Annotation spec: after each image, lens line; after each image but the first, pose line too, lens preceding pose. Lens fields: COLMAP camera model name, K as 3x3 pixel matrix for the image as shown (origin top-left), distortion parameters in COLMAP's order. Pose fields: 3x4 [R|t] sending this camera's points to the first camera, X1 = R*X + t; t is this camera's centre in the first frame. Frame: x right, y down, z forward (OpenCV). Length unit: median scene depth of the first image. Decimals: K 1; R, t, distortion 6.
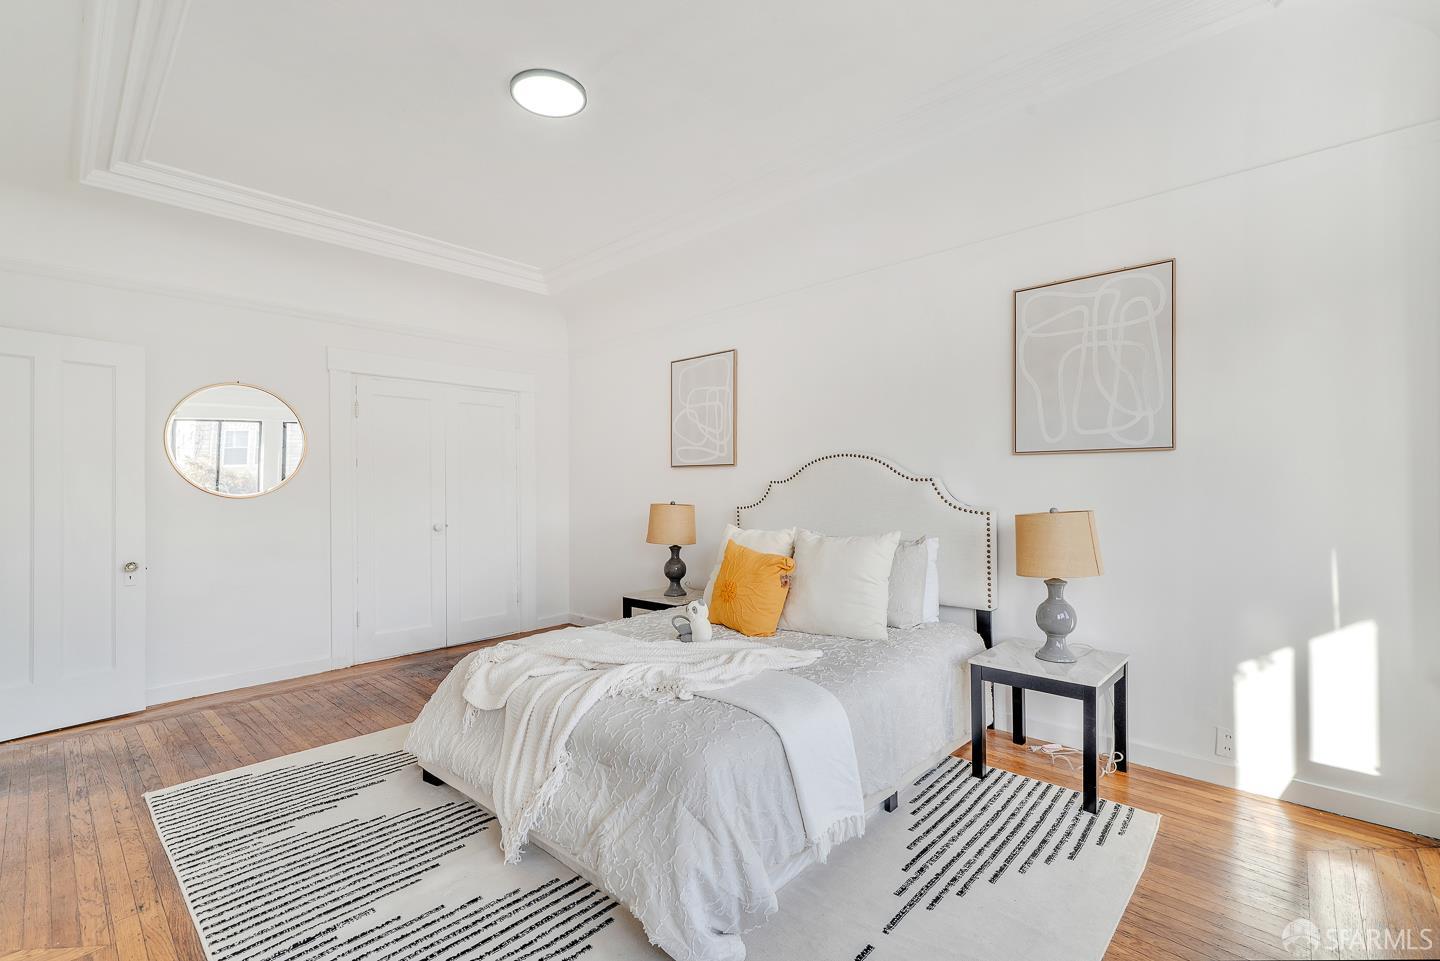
lens RADIAL K [[637.3, 0, 720.0], [0, 637.3, 480.5], [0, 0, 1]] dist [0.001416, 0.000349]
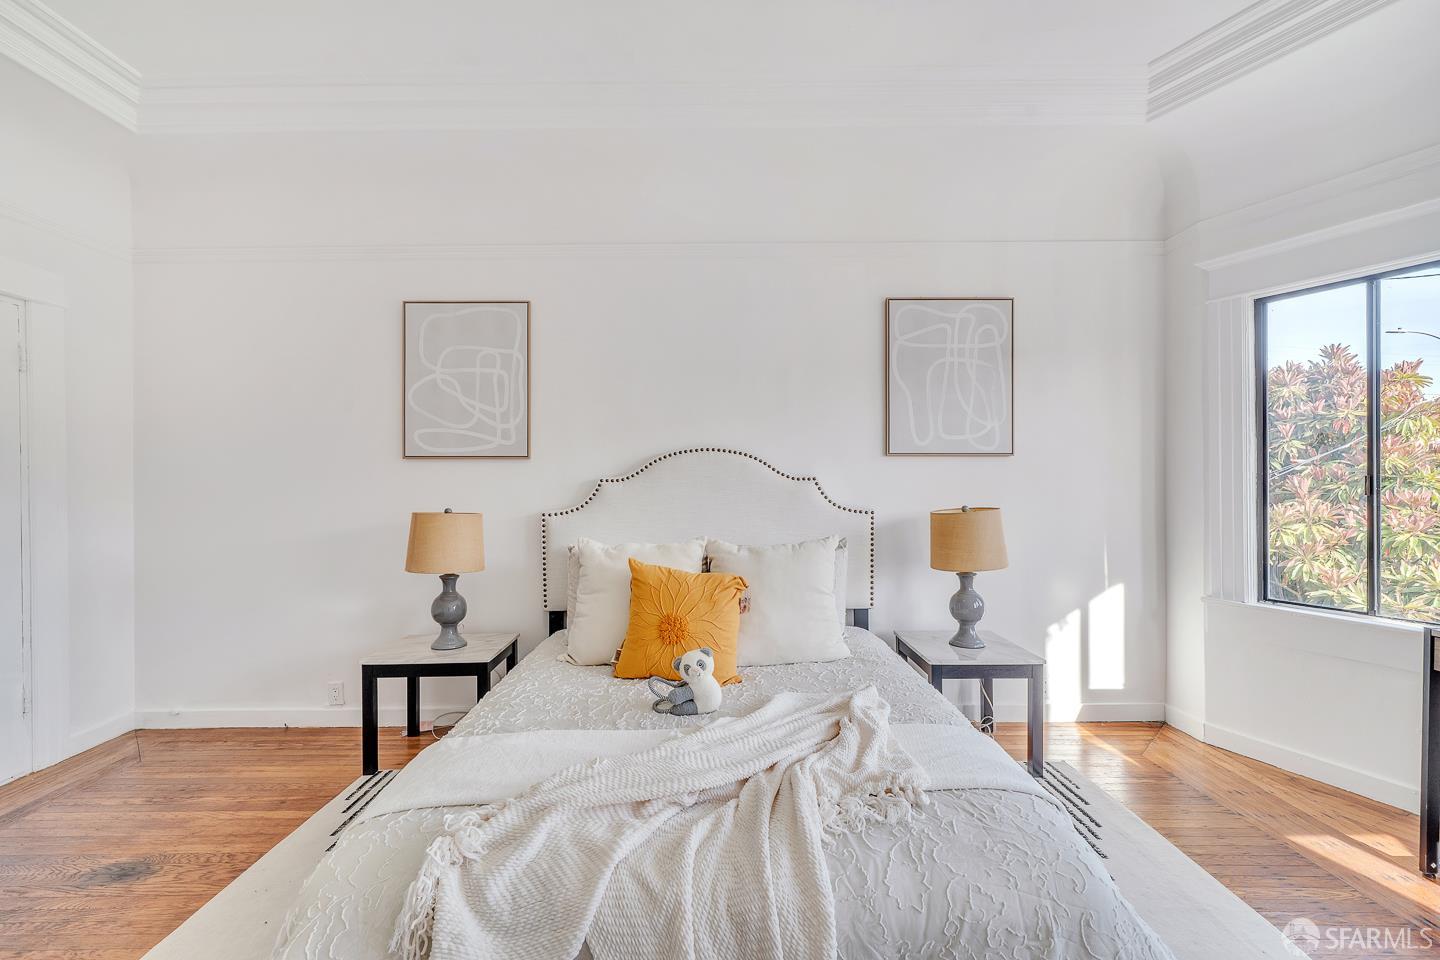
lens RADIAL K [[637.3, 0, 720.0], [0, 637.3, 480.0], [0, 0, 1]] dist [0.001416, 0.000349]
pose [[0.728002, 0.007530, 0.685533, -0.467029], [-0.005702, 0.999972, -0.004929, 0.006339], [-0.685551, -0.000321, 0.728025, 0.448595]]
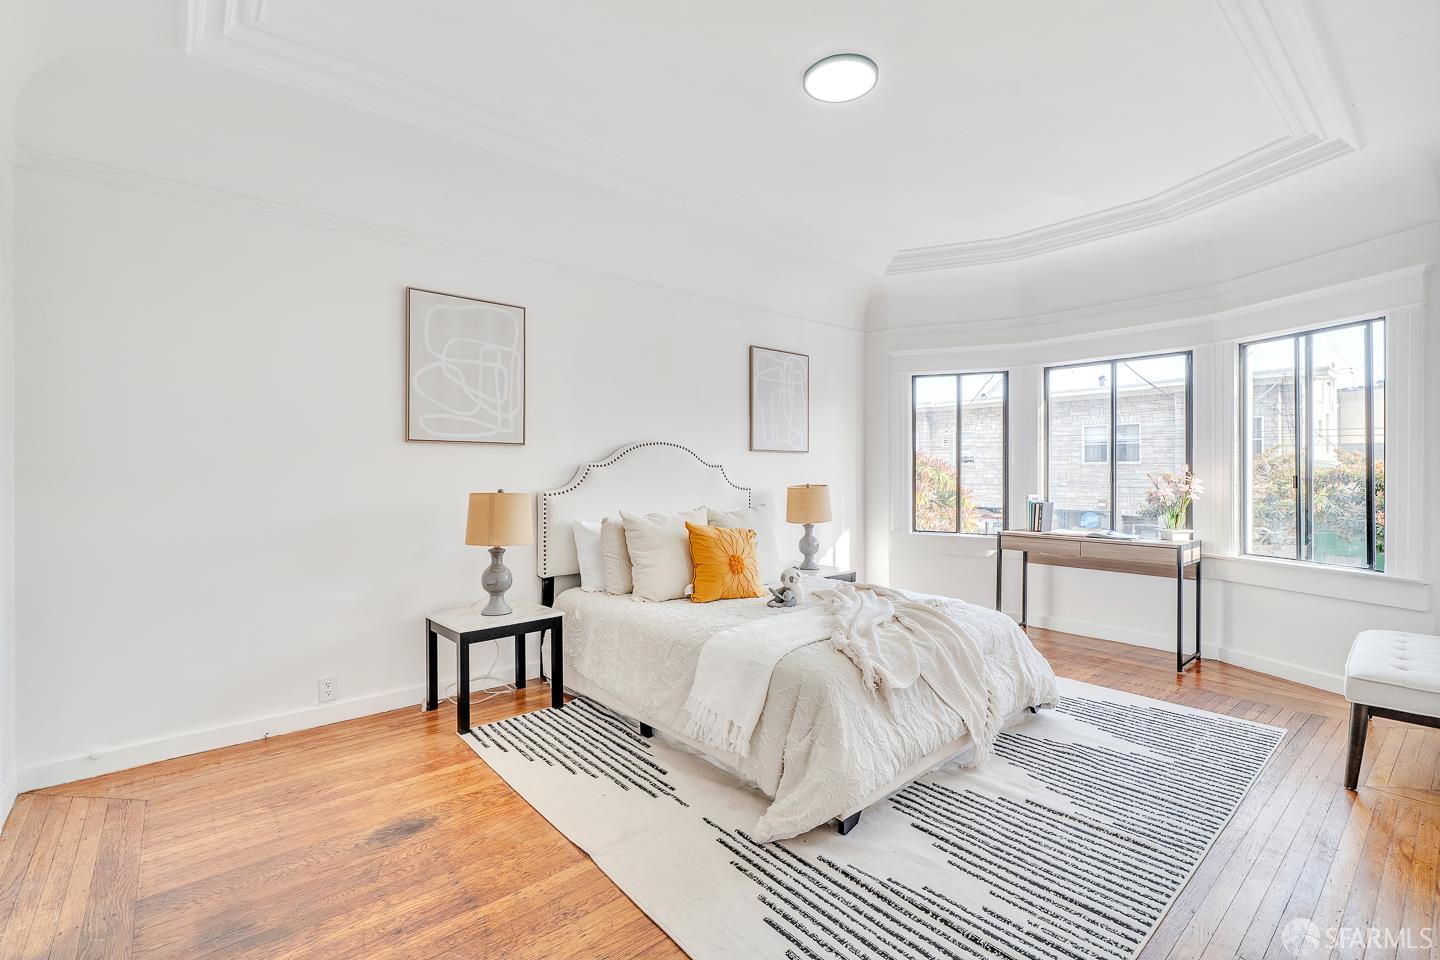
lens RADIAL K [[634.5, 0, 713.8], [0, 634.5, 467.1], [0, 0, 1]] dist [-0.001245, 0.000091]
pose [[0.124027, 0.015453, 0.992159, -1.123221], [-0.007269, 0.999866, -0.014664, 0.022881], [-0.992252, -0.005393, 0.124122, 0.940124]]
